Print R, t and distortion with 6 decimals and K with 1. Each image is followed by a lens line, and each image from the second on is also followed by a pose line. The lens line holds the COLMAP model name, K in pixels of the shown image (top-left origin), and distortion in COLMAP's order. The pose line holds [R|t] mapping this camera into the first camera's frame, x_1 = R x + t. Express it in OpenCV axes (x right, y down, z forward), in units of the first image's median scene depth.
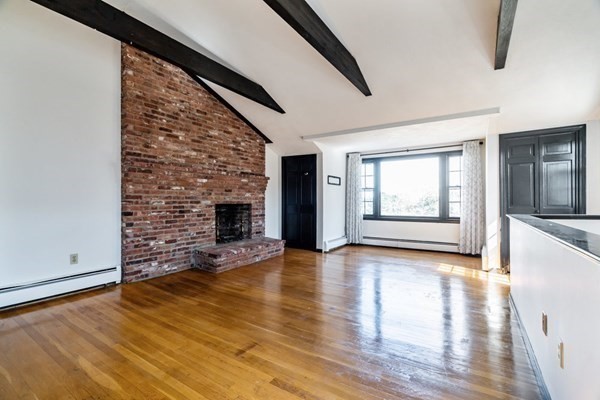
lens RADIAL K [[271.6, 0, 300.0], [0, 271.6, 200.0], [0, 0, 1]] dist [-0.002247, -0.000102]
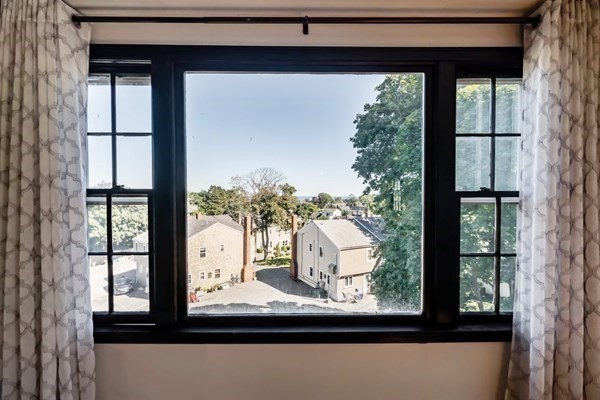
lens RADIAL K [[271.6, 0, 300.0], [0, 271.6, 200.0], [0, 0, 1]] dist [-0.002247, -0.000102]
pose [[0.833738, -0.010702, 0.552056, 0.283588], [0.000099, 0.999815, 0.019233, -0.046826], [-0.552160, -0.015981, 0.833585, 0.856152]]
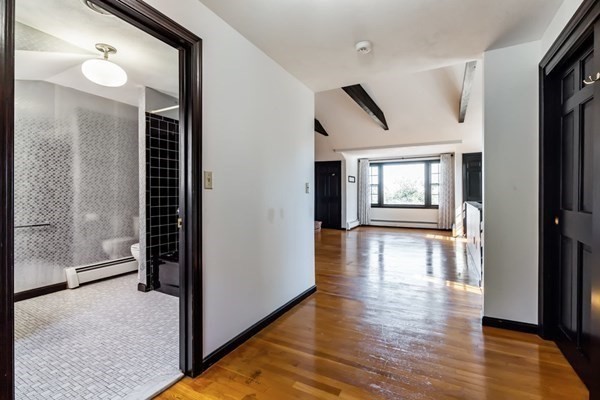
lens RADIAL K [[274.4, 0, 301.0], [0, 274.4, 193.0], [0, 0, 1]] dist [-0.000826, 0.000260]
pose [[0.996572, -0.002161, 0.082706, -0.266931], [0.001945, 0.999994, 0.002702, -0.006171], [-0.082711, -0.002532, 0.996570, -0.406553]]
